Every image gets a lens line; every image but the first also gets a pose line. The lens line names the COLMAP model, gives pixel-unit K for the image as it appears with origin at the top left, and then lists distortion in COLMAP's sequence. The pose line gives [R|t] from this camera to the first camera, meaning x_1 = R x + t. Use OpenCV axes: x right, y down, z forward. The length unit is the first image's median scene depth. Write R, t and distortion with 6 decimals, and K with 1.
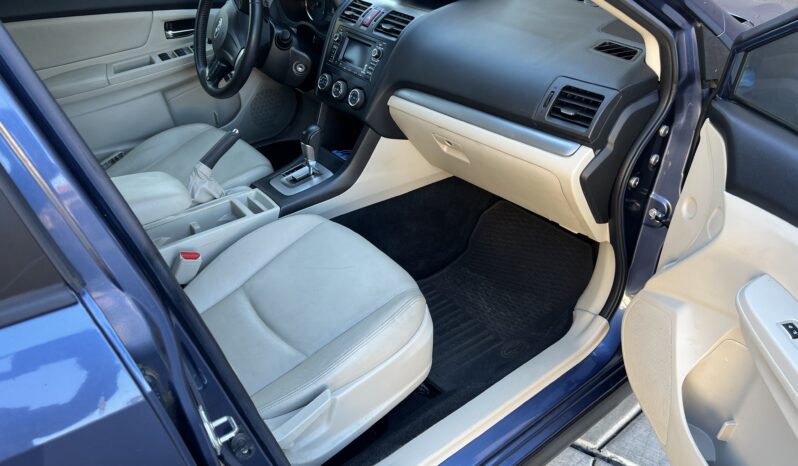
lens RADIAL K [[597.8, 0, 398.5], [0, 597.8, 233.2], [0, 0, 1]] dist [0.056607, -0.068543]
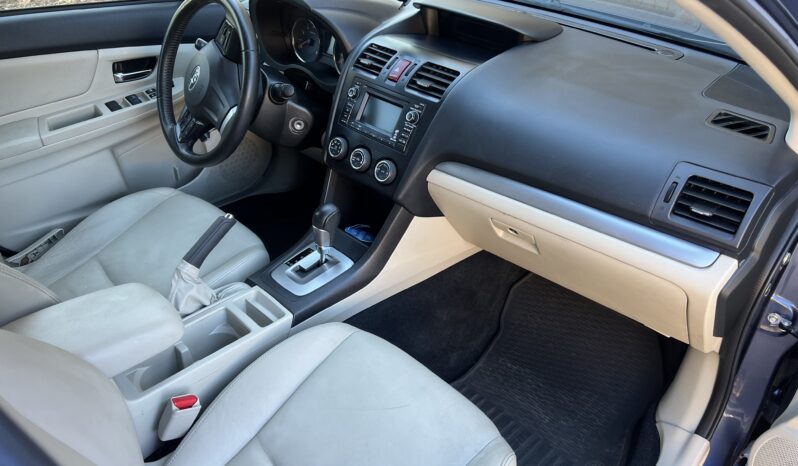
lens RADIAL K [[597.8, 0, 392.8], [0, 597.8, 230.5], [0, 0, 1]] dist [0.056607, -0.068543]
pose [[0.992235, -0.035338, 0.119248, -0.153065], [0.035595, 0.999366, -0.000032, -0.142624], [-0.119171, 0.004276, 0.992865, 0.207765]]
